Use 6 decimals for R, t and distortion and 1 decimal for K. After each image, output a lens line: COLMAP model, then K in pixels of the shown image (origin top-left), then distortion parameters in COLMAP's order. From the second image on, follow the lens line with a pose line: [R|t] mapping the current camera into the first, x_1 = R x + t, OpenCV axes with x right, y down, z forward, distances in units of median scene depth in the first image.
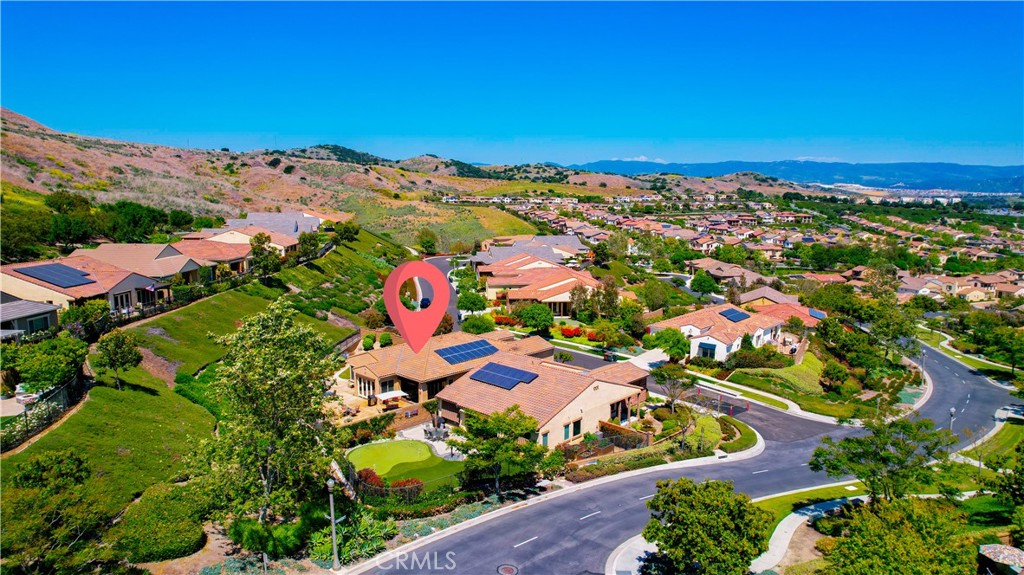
lens RADIAL K [[656.2, 0, 505.9], [0, 656.2, 288.9], [0, 0, 1]] dist [-0.044509, 0.022920]
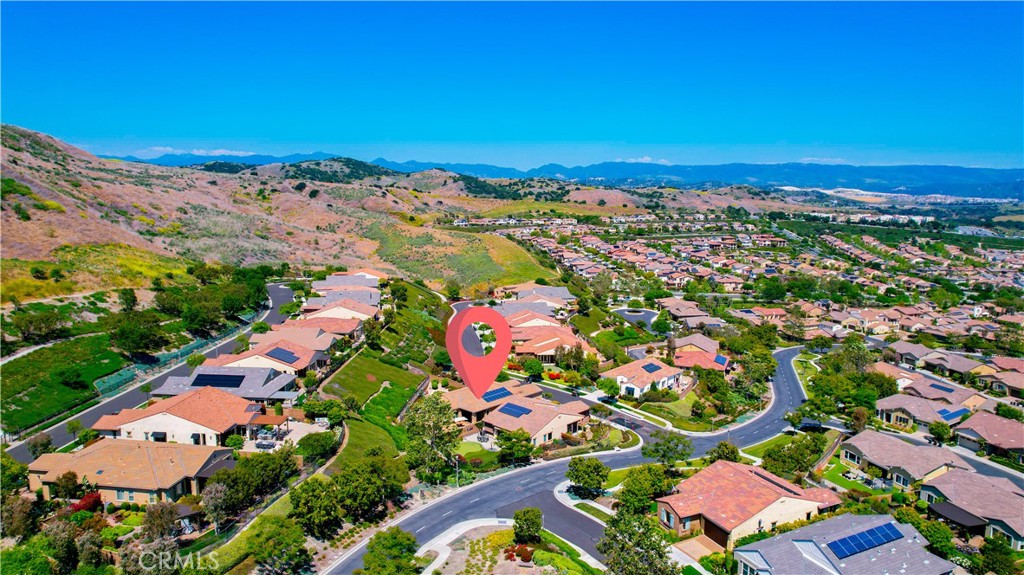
lens RADIAL K [[656.2, 0, 513.2], [0, 656.2, 283.4], [0, 0, 1]] dist [-0.044509, 0.022920]
pose [[0.999970, 0.005409, 0.005572, -0.004879], [-0.005357, 0.999943, -0.009192, -0.051360], [-0.005621, 0.009162, 0.999942, -0.219727]]
